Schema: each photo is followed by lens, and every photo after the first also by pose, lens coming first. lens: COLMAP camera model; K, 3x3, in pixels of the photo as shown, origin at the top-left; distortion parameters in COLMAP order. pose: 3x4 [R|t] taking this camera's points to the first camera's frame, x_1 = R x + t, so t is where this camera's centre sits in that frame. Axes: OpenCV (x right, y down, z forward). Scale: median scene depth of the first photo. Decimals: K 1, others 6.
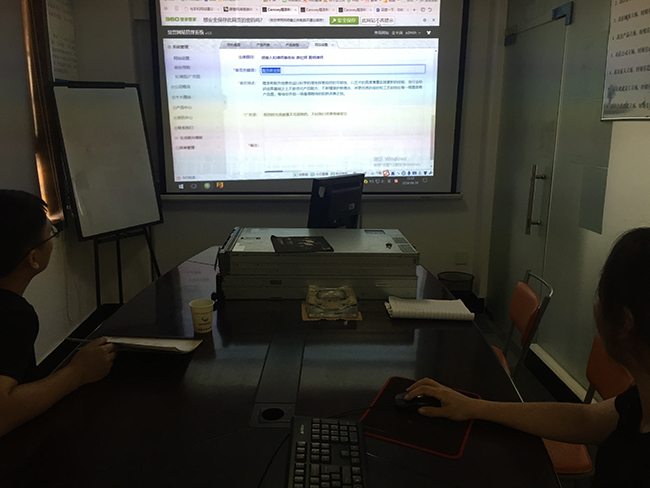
lens RADIAL K [[561.3, 0, 324.3], [0, 561.3, 247.3], [0, 0, 1]] dist [0.090983, -0.126648]
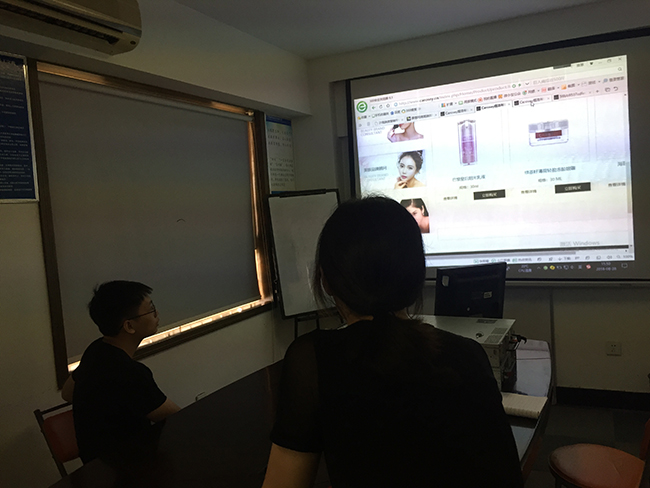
lens RADIAL K [[561.3, 0, 329.2], [0, 561.3, 241.5], [0, 0, 1]] dist [0.090983, -0.126648]
pose [[0.878954, -0.029802, -0.475975, 0.234771], [-0.043877, 0.988759, -0.142934, -0.007676], [0.474885, 0.146517, 0.867766, -0.021323]]
